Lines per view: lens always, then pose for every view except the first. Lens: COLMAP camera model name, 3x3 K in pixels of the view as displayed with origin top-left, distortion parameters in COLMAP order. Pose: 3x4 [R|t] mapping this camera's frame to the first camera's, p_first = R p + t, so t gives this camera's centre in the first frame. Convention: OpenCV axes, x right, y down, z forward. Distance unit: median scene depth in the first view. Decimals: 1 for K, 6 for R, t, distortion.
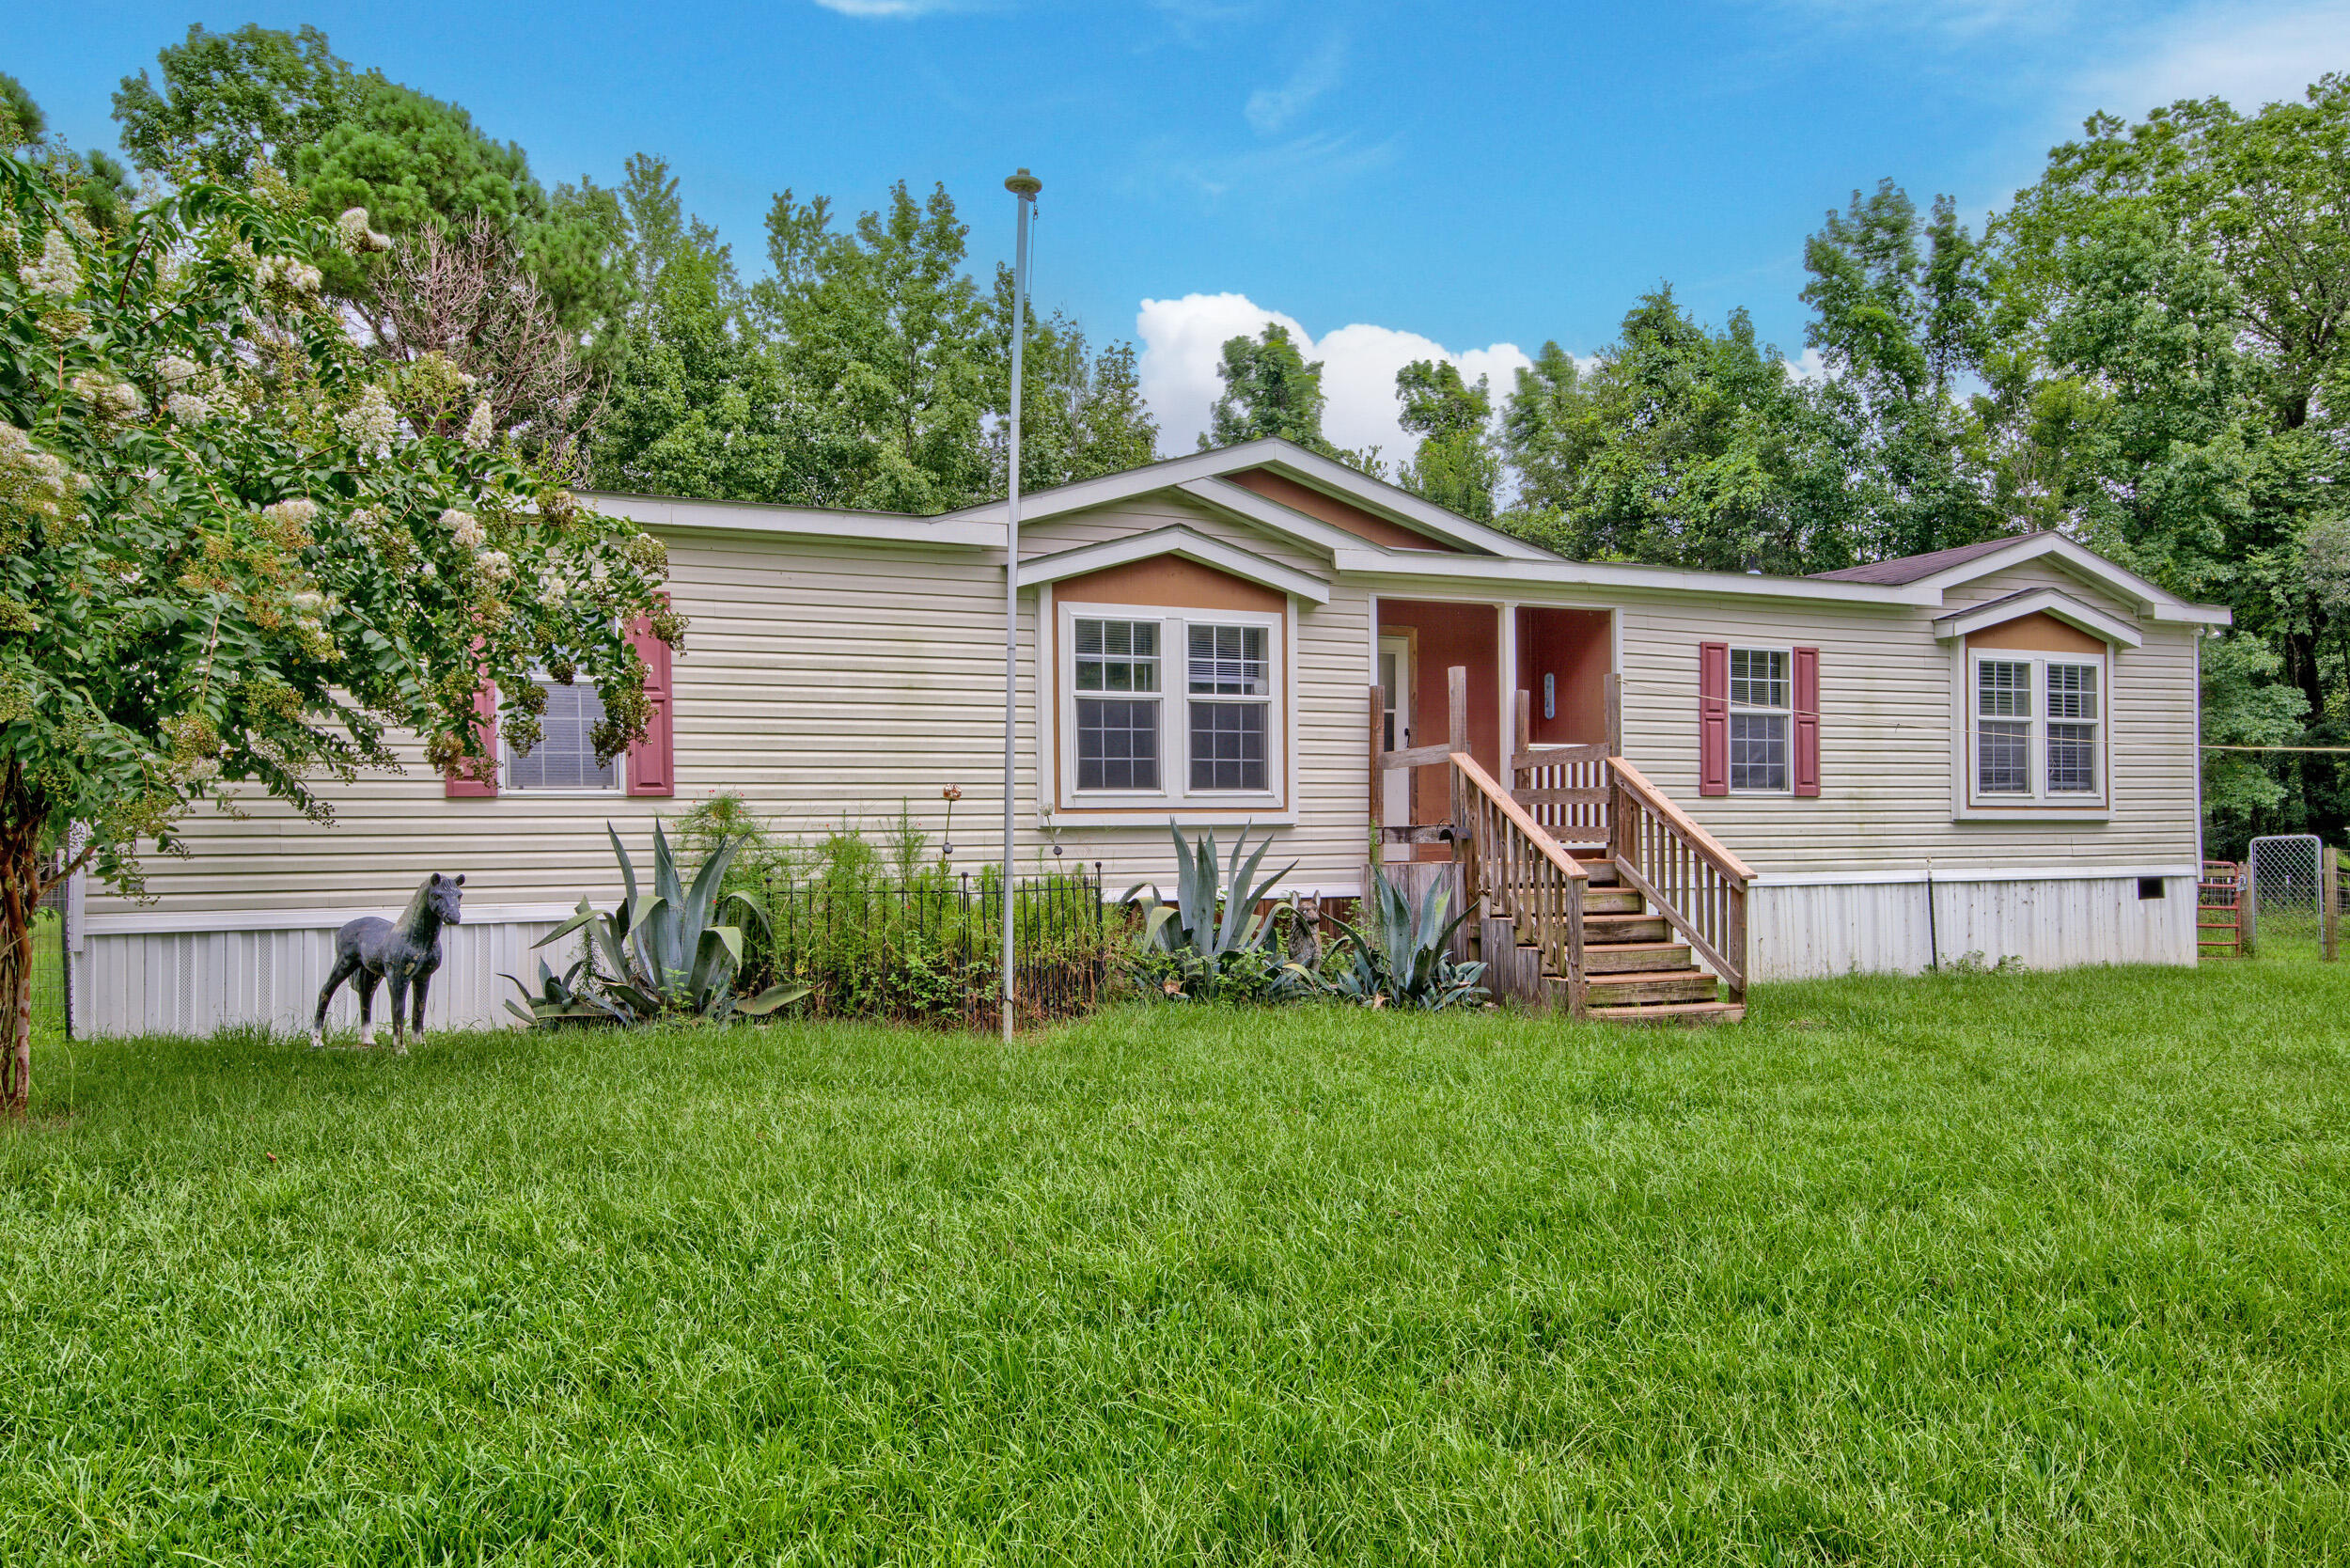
lens RADIAL K [[1687.5, 0, 1166.7], [0, 1687.5, 829.0], [0, 0, 1]] dist [0.008492, 0.050484]
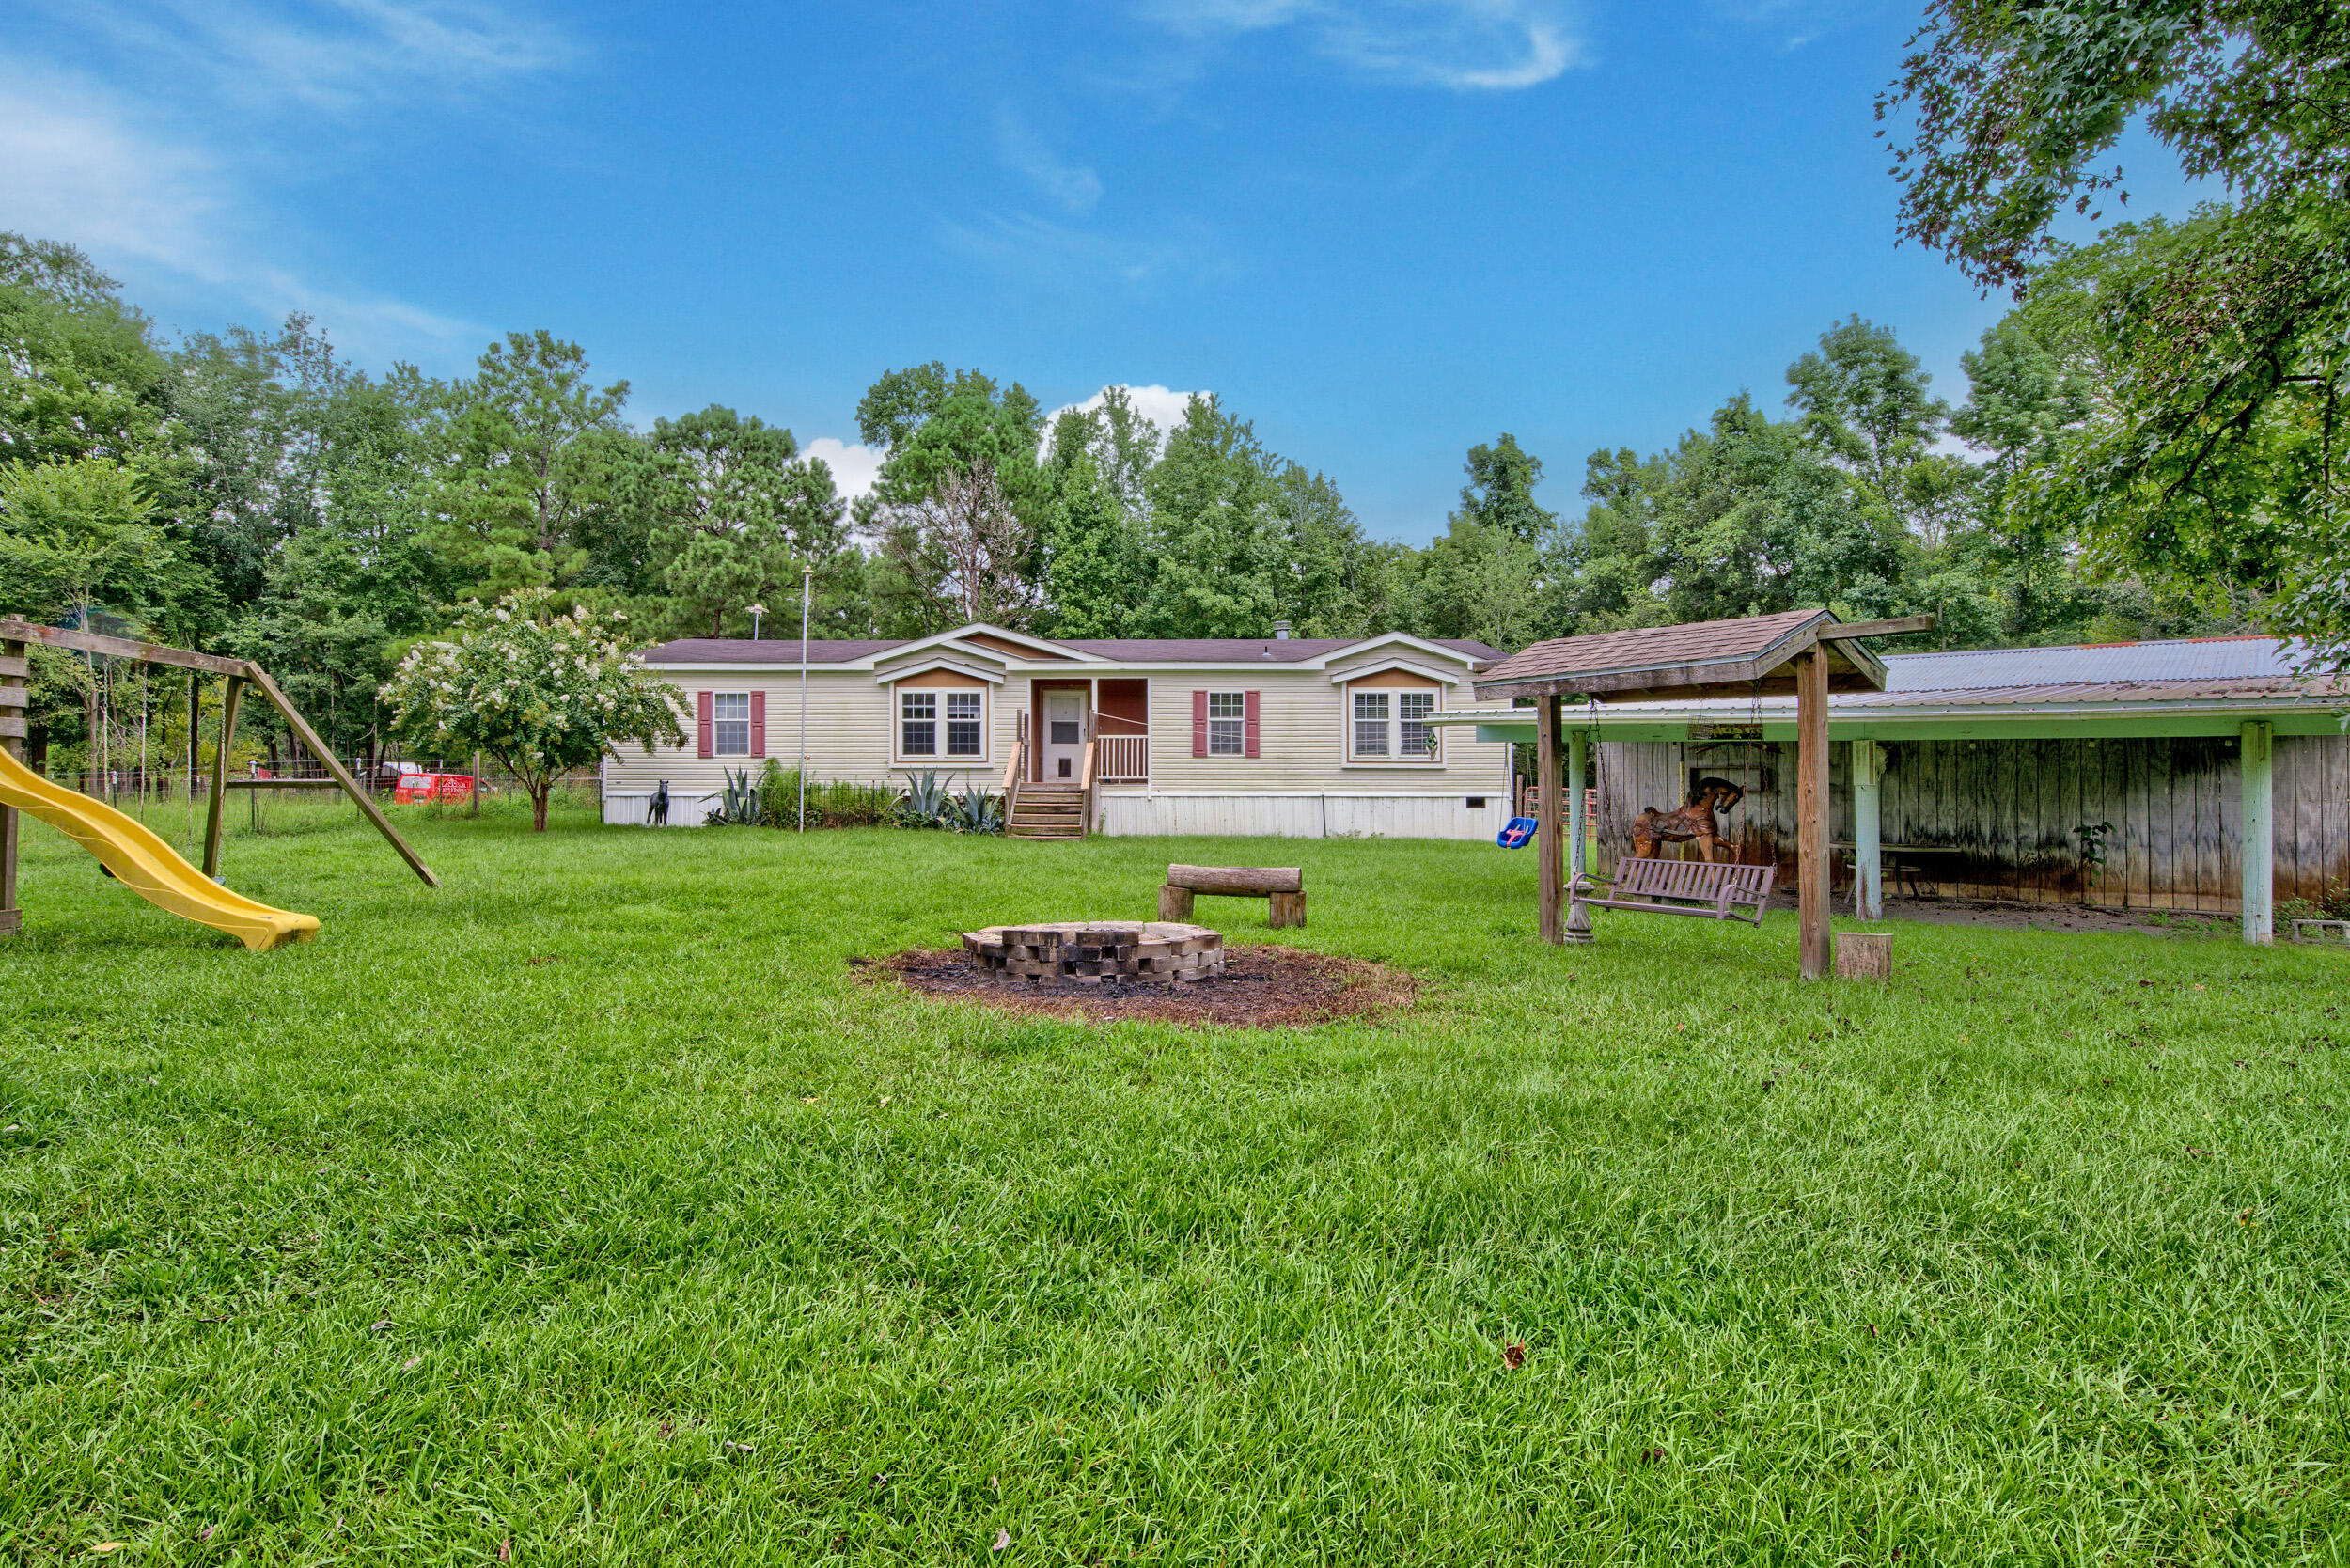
lens RADIAL K [[1273.7, 0, 1178.9], [0, 1273.7, 766.5], [0, 0, 1]] dist [0.004872, 0.000393]
pose [[0.908854, 0.008707, -0.417023, 0.975093], [-0.007542, 0.999962, 0.004442, -0.012947], [0.417045, -0.000892, 0.908885, -0.569216]]
